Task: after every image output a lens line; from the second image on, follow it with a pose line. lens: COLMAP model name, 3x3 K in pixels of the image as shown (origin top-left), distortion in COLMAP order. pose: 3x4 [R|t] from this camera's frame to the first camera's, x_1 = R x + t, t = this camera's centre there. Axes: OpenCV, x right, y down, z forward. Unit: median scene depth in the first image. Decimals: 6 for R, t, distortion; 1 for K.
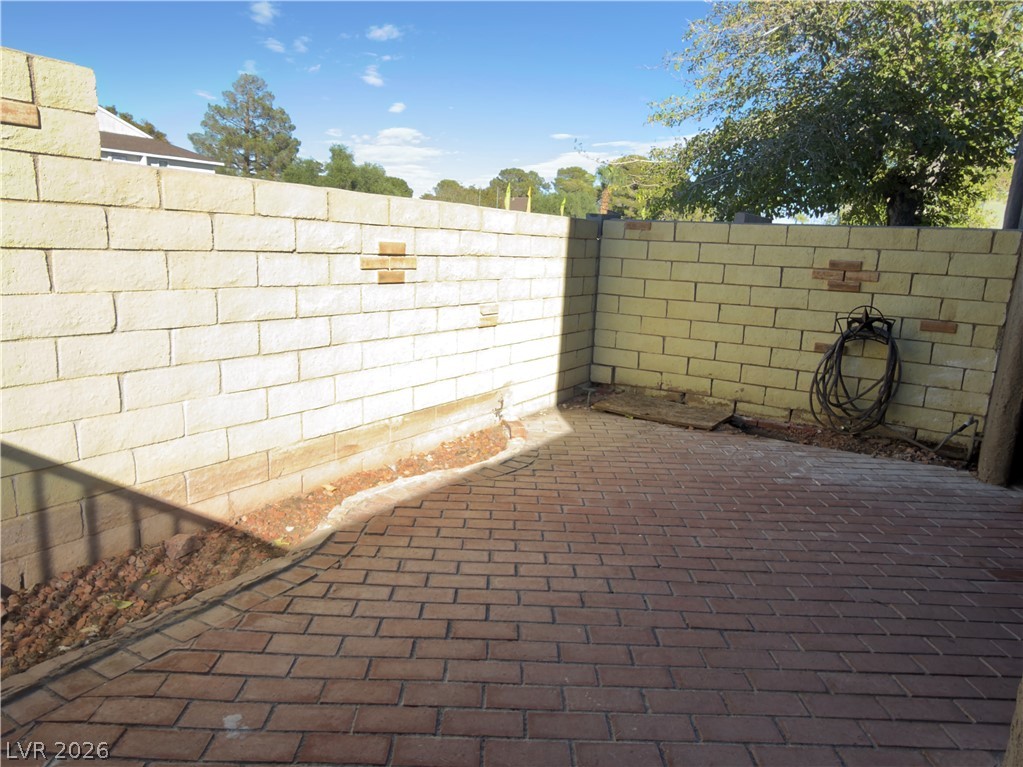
lens RADIAL K [[694.0, 0, 512.1], [0, 694.0, 384.4], [0, 0, 1]] dist [0.006179, -0.007688]
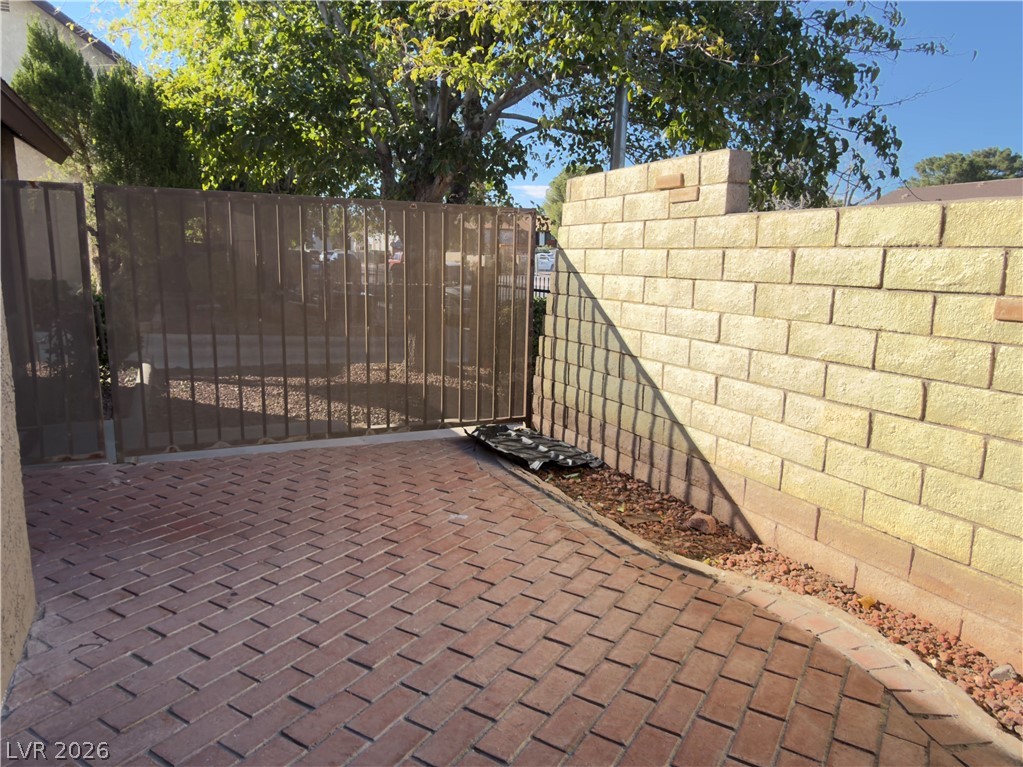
lens RADIAL K [[694.0, 0, 512.0], [0, 694.0, 382.0], [0, 0, 1]] dist [0.006179, -0.007688]
pose [[-0.520701, 0.083738, -0.849623, 0.728673], [-0.225229, 0.946448, 0.231316, -0.212671], [0.823494, 0.311806, -0.473956, 1.276608]]
